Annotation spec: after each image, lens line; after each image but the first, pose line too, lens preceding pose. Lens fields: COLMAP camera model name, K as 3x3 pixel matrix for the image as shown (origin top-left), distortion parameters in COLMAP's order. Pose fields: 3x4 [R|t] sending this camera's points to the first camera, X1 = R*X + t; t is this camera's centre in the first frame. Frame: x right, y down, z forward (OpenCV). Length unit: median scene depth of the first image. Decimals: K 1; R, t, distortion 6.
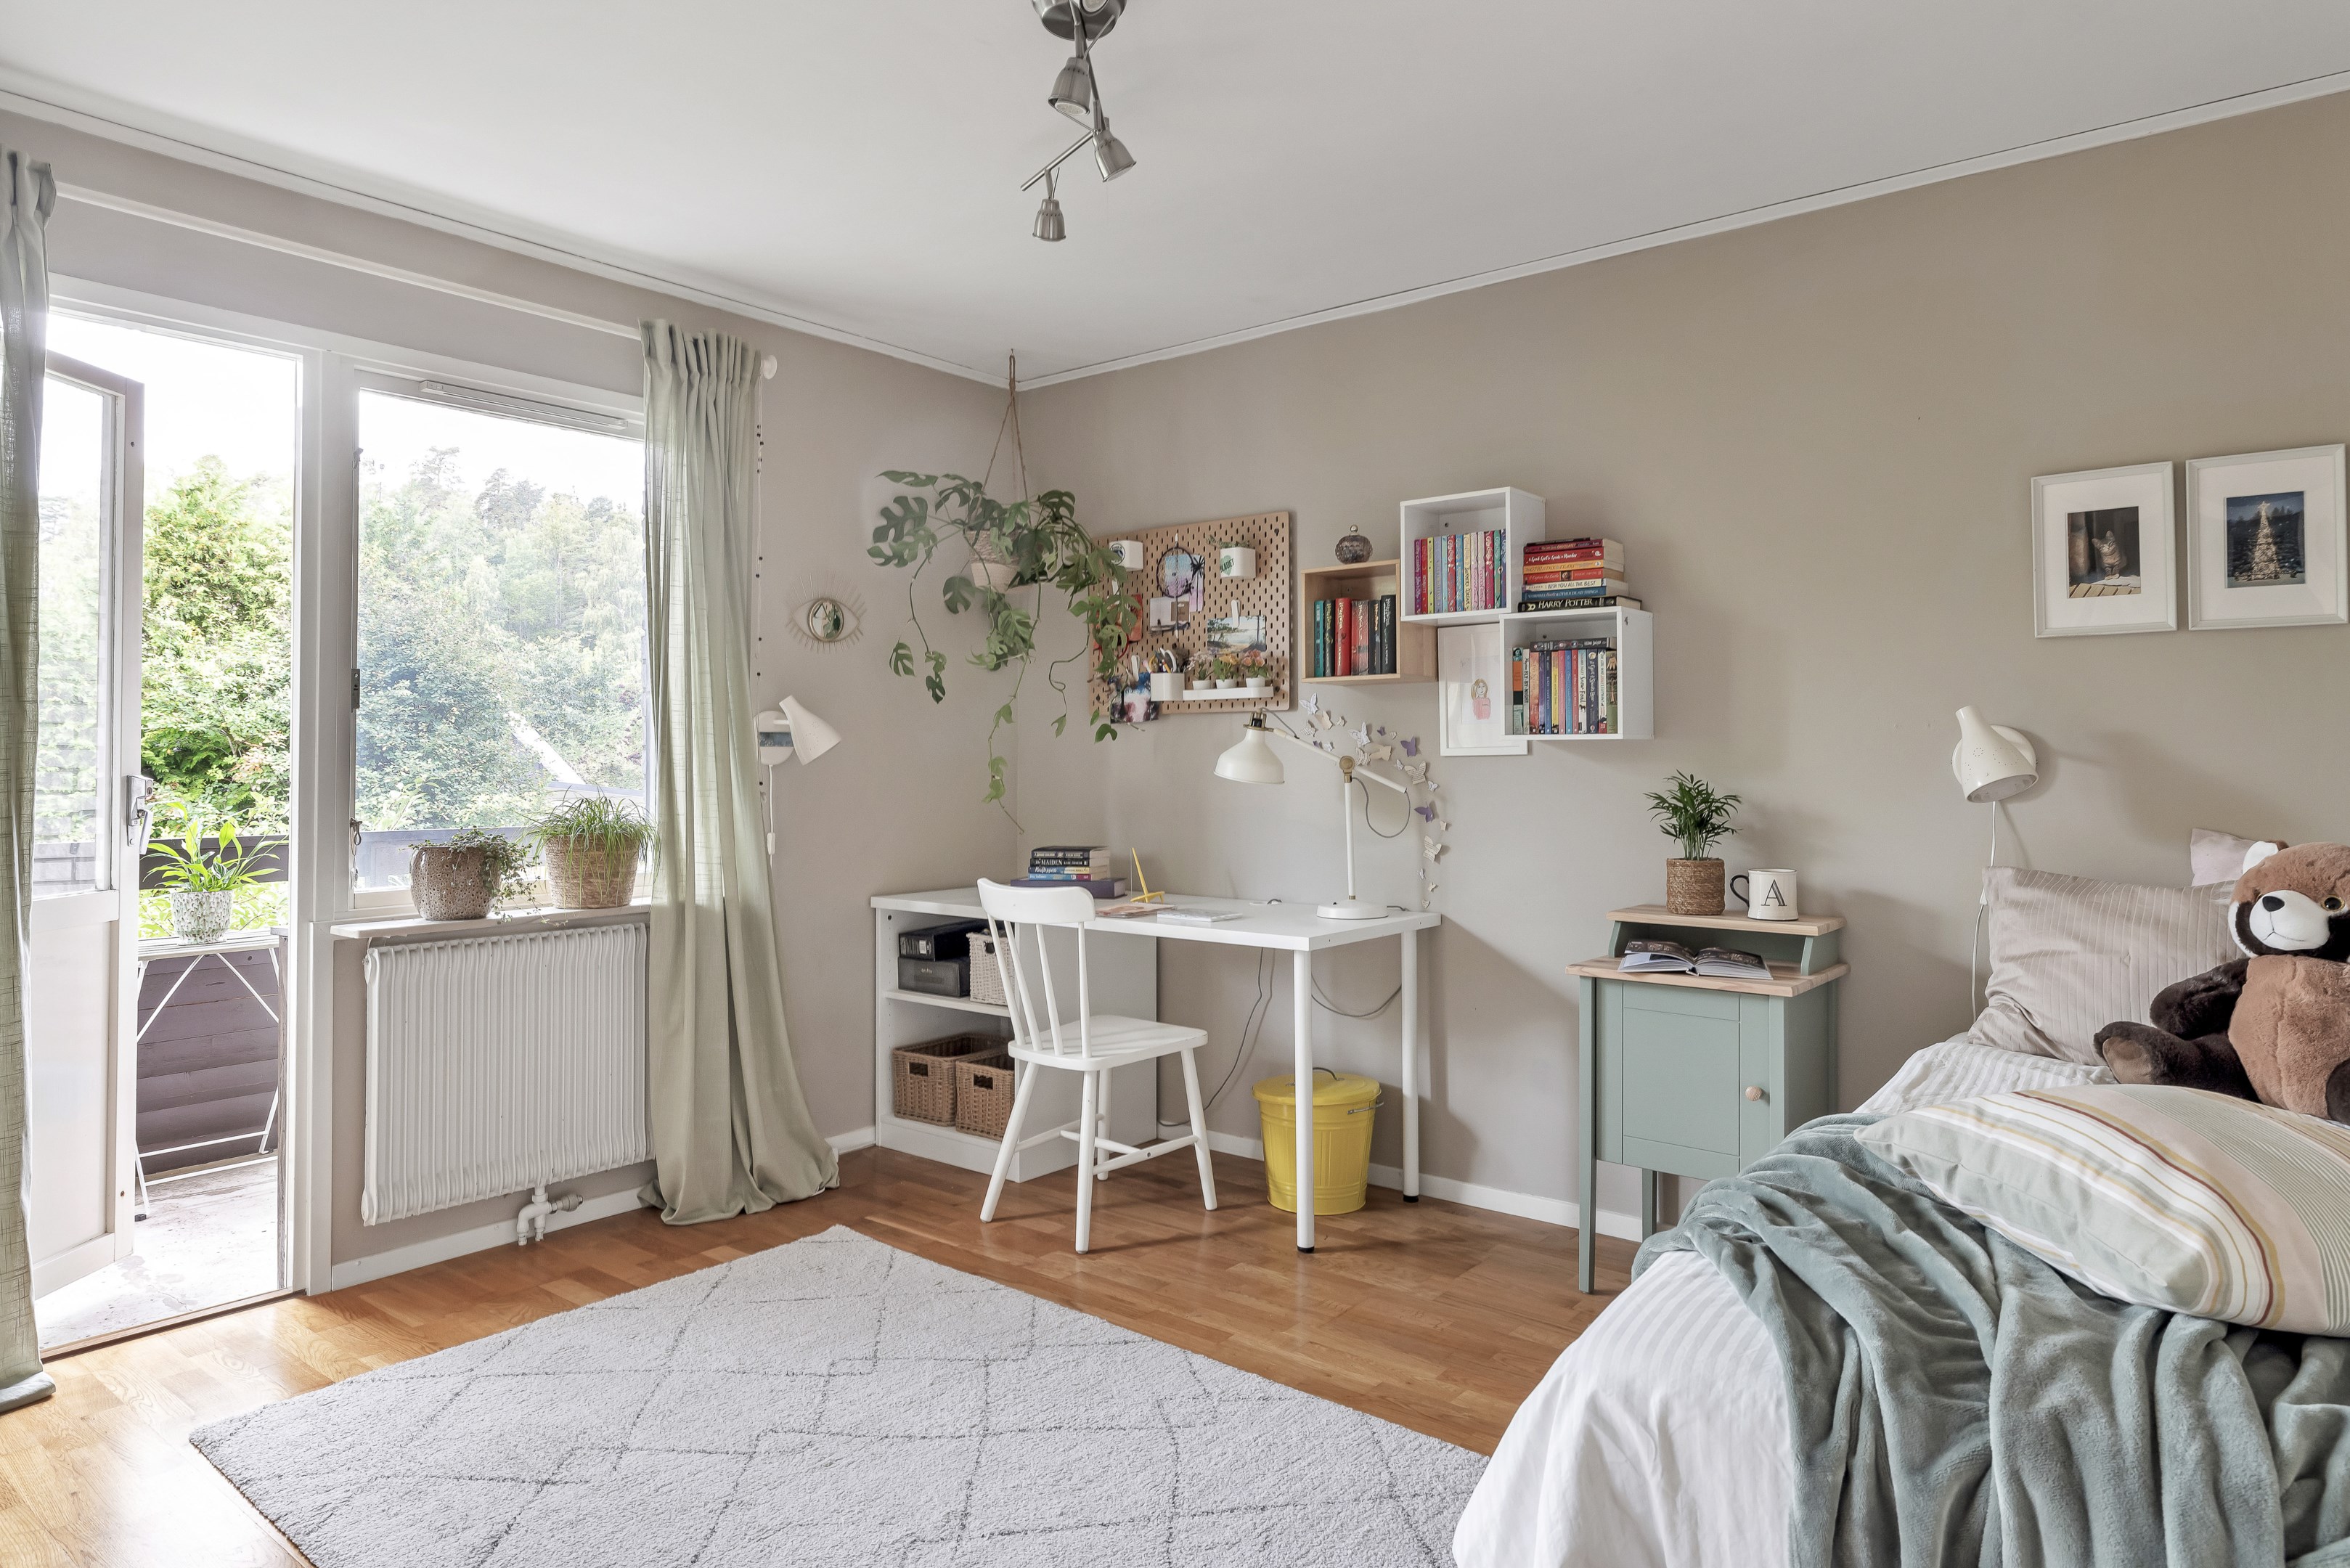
lens RADIAL K [[1415.5, 0, 1172.3], [0, 1415.5, 763.7], [0, 0, 1]] dist [-0.008405, 0.005564]
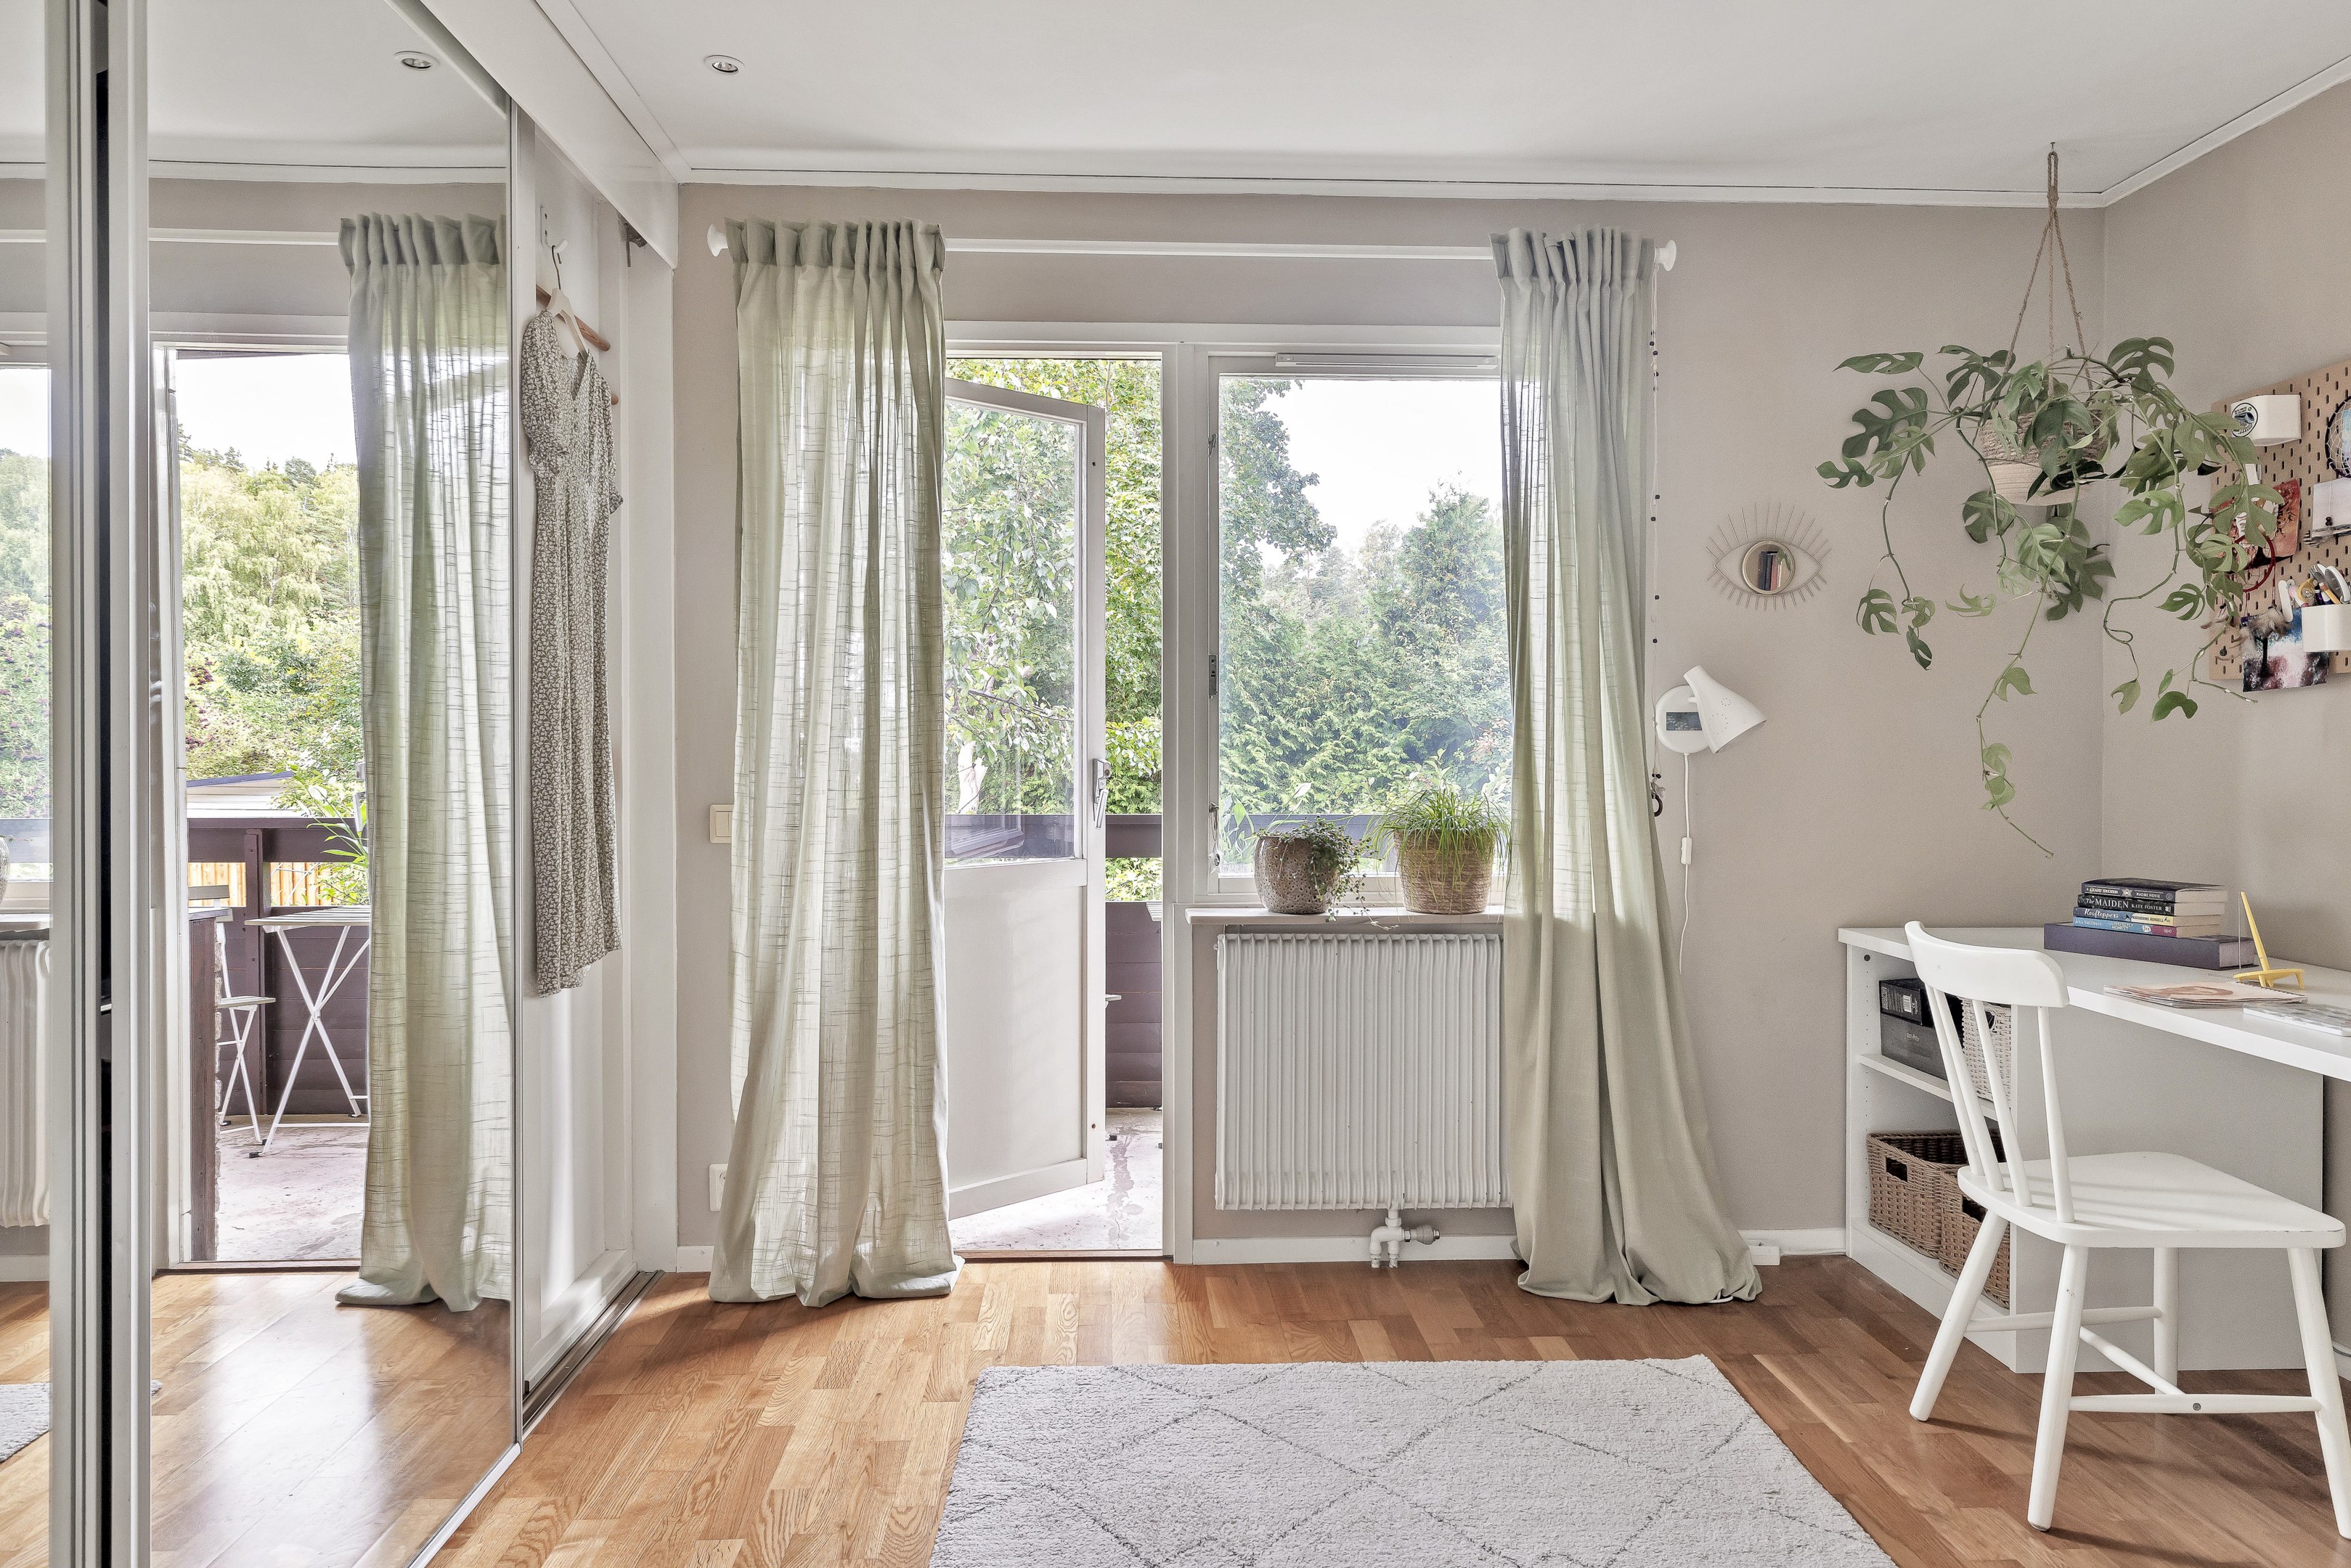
lens RADIAL K [[1416.0, 0, 1173.8], [0, 1416.0, 761.7], [0, 0, 1]] dist [-0.008405, 0.005564]
pose [[0.660183, 0.012468, -0.751001, 0.142232], [-0.004913, 0.999913, 0.012281, -0.003015], [0.751089, -0.004418, 0.660187, 0.276116]]
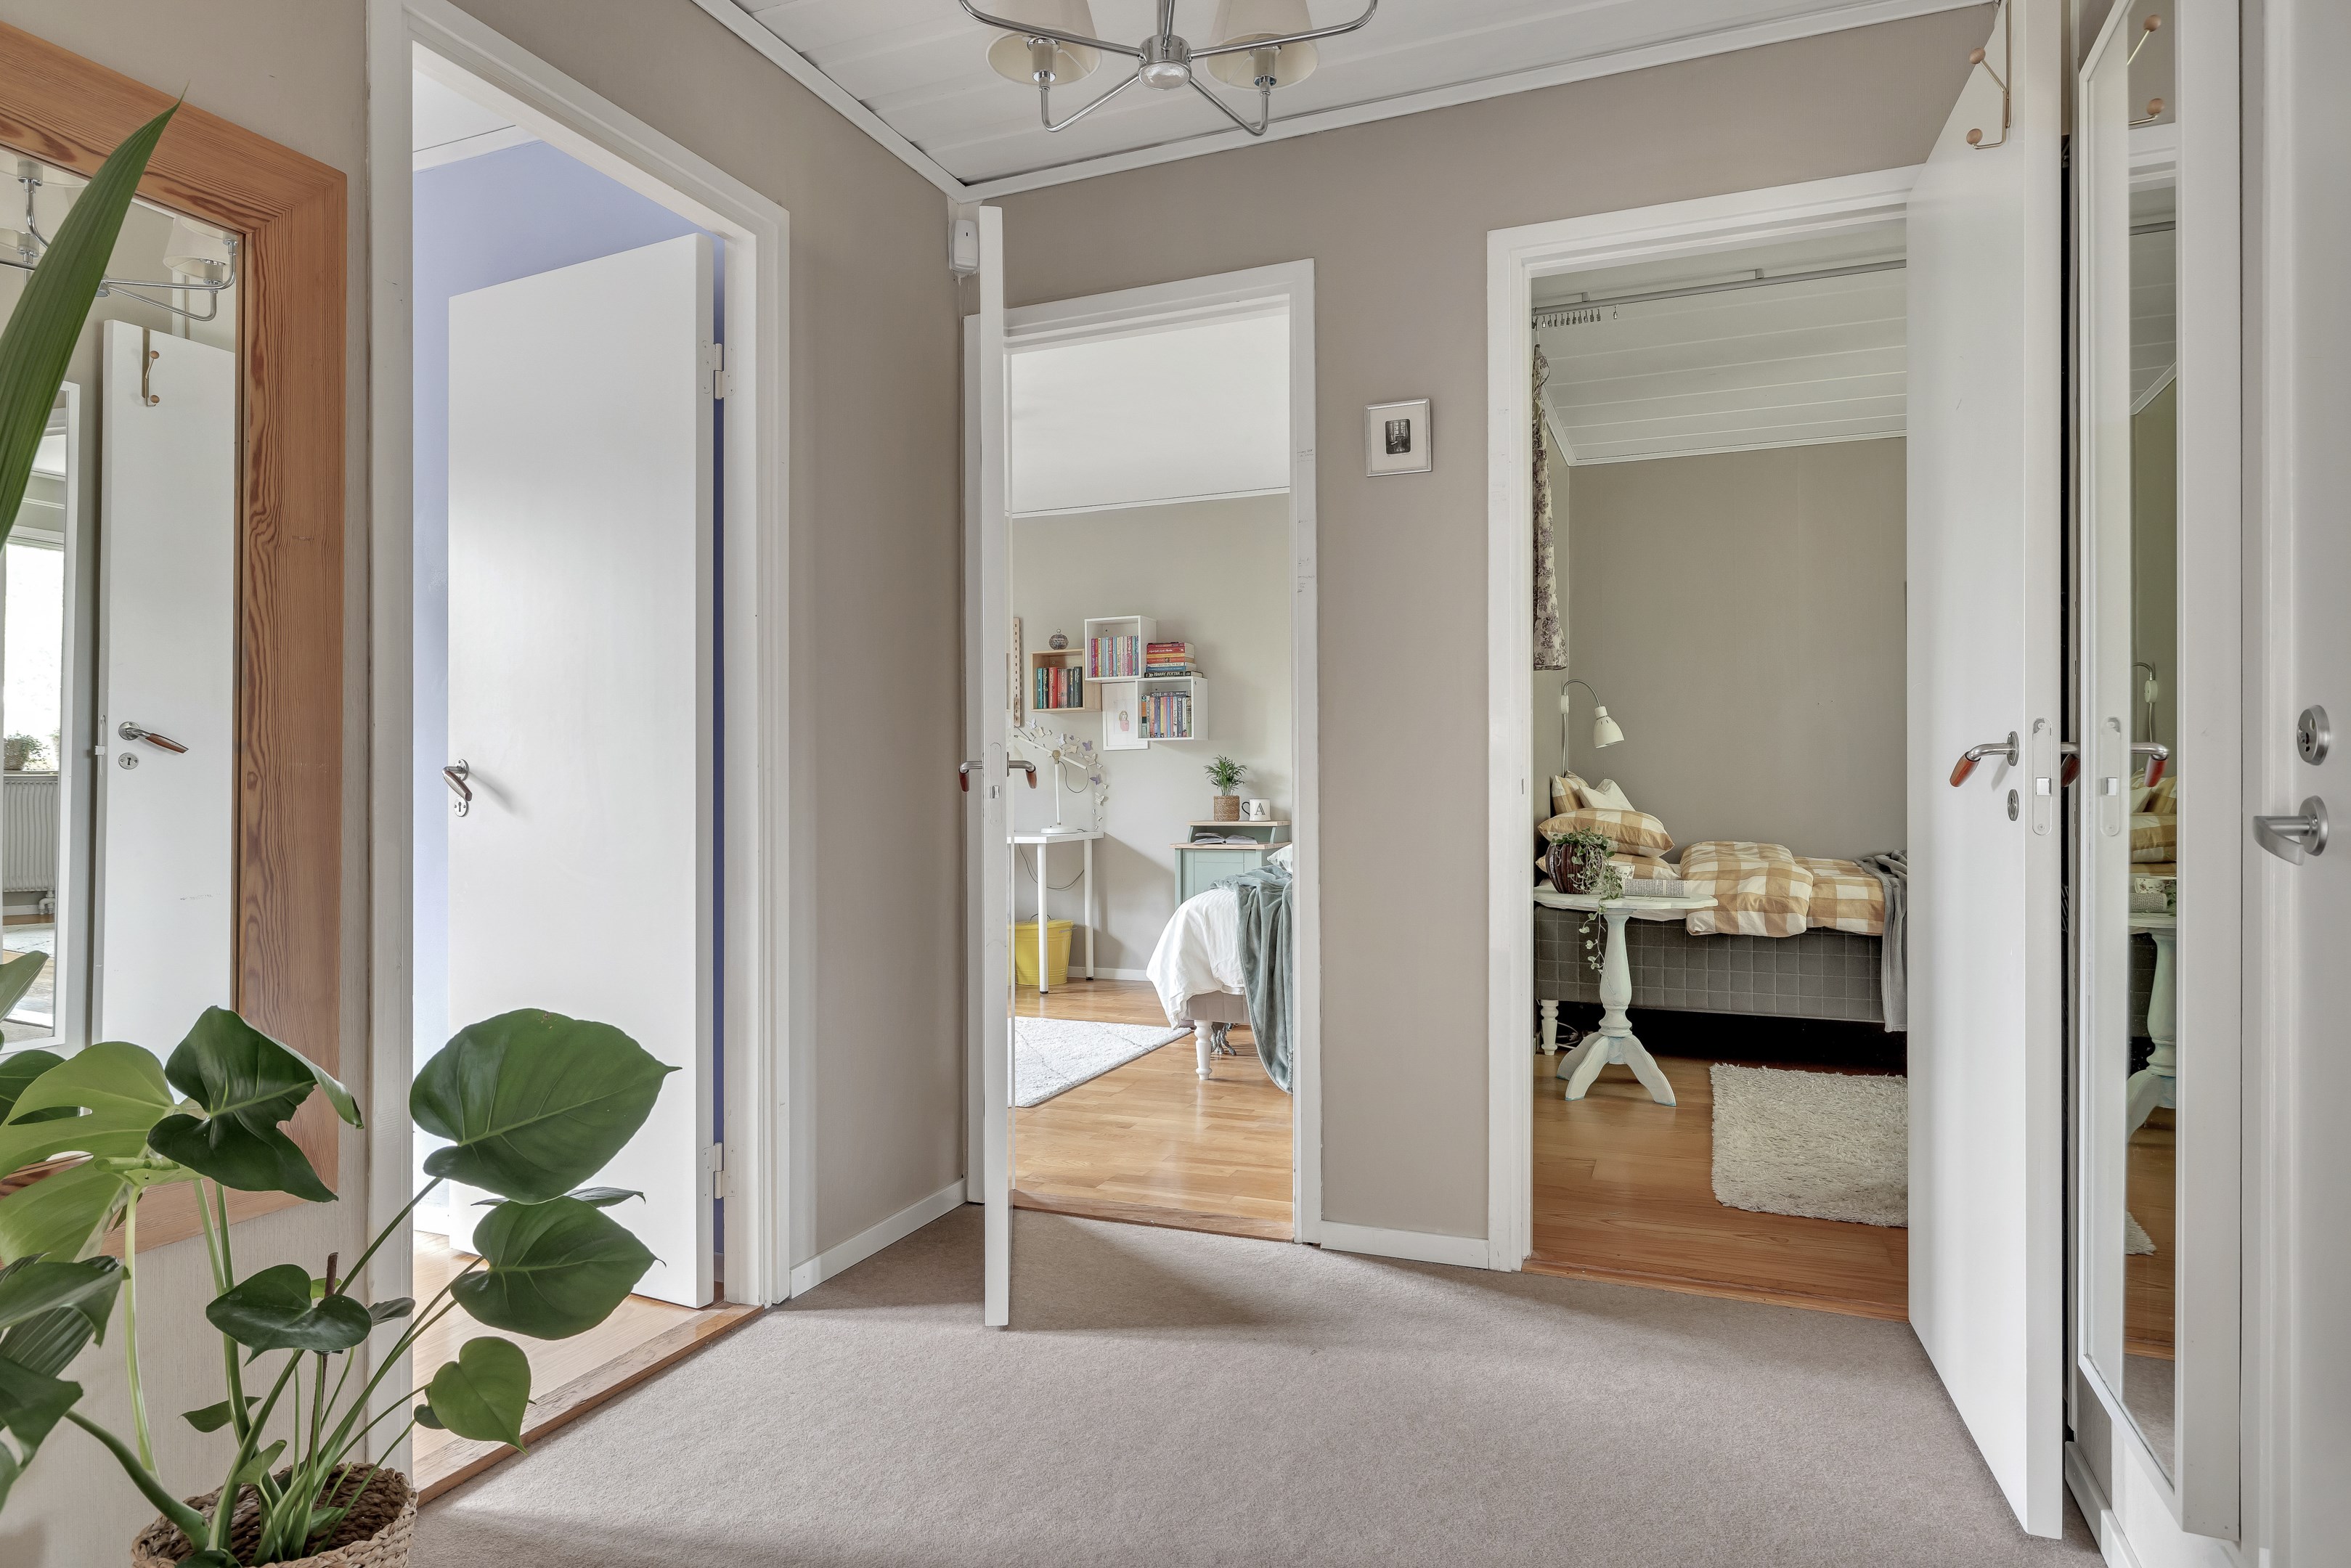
lens RADIAL K [[1355.8, 0, 1174.6], [0, 1355.8, 785.4], [0, 0, 1]] dist [-0.003194, 0.000169]
pose [[0.956980, -0.001165, 0.290152, -0.268568], [0.004781, 0.999919, -0.011753, 0.068067], [-0.290115, 0.012635, 0.956908, -0.840839]]
